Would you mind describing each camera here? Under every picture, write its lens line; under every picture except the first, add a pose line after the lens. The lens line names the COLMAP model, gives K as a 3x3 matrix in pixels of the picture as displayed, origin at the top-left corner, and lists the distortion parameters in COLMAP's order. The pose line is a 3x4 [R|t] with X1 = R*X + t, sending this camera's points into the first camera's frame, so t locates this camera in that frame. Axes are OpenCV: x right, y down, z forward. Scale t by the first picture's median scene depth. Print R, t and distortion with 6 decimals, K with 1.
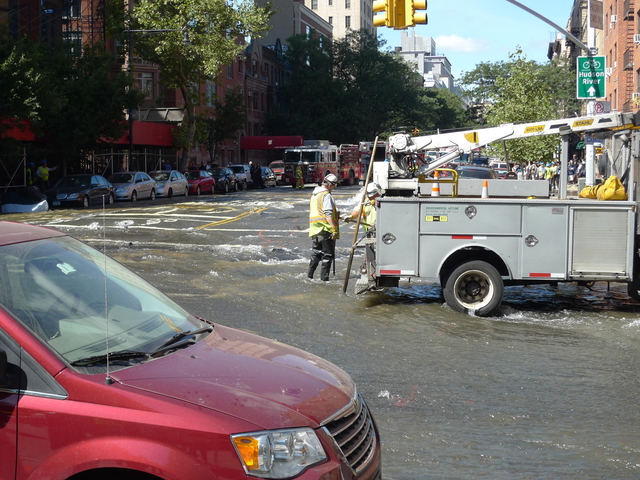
lens RADIAL K [[1101.7, 0, 319.9], [0, 1101.7, 239.7], [0, 0, 1]] dist [-0.020551, 0.000000]
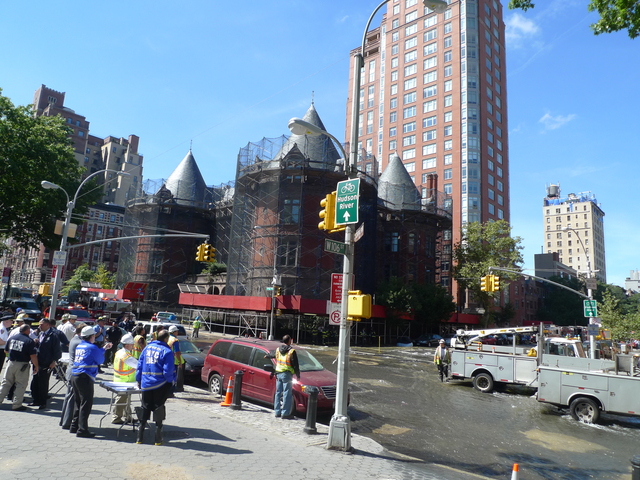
lens RADIAL K [[462.5, 0, 319.8], [0, 462.5, 239.9], [0, 0, 1]] dist [-0.044066, 0.009738]
pose [[0.862042, -0.034861, -0.505637, 0.400910], [-0.093115, 0.969758, -0.225608, -0.010504], [0.498211, 0.241566, 0.832726, -0.360576]]
